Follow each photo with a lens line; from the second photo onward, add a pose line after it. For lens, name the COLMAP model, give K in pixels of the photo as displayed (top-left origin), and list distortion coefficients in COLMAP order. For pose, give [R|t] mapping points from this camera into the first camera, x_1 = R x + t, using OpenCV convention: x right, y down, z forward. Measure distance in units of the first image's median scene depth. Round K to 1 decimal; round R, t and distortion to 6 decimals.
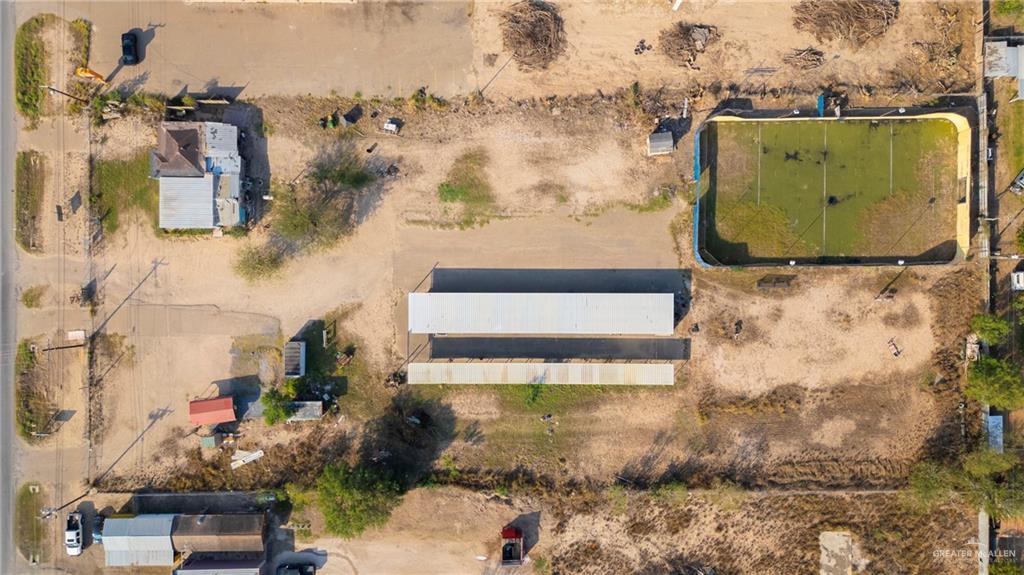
lens RADIAL K [[714.5, 0, 514.6], [0, 714.5, 291.7], [0, 0, 1]] dist [0.084467, -0.089372]
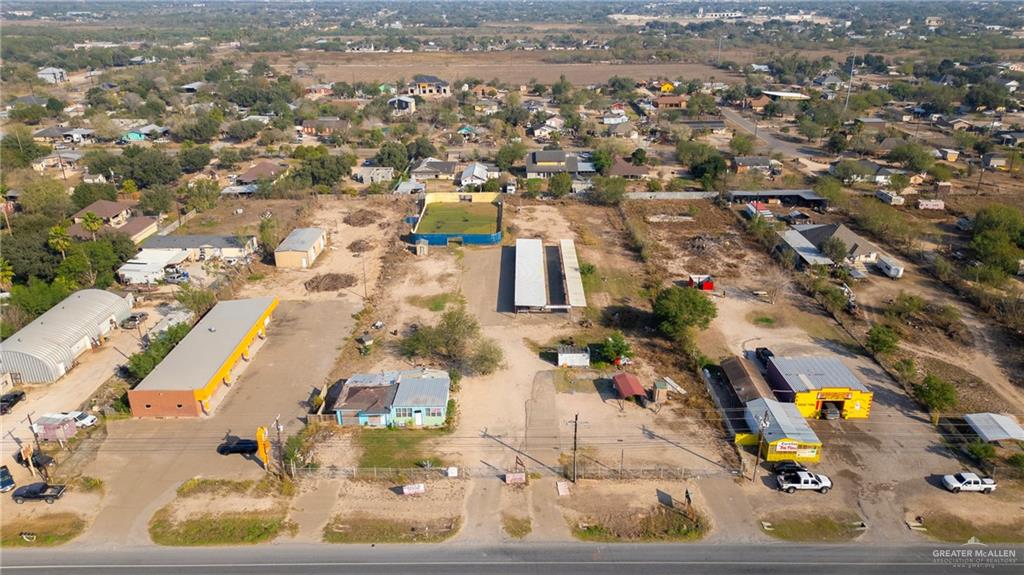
lens RADIAL K [[714.5, 0, 514.6], [0, 714.5, 291.7], [0, 0, 1]] dist [0.084467, -0.089372]
pose [[0.007995, -0.383353, 0.923567, -1.268130], [0.999967, 0.001470, -0.008046, 0.010945], [0.001727, 0.923601, 0.383351, 0.481692]]
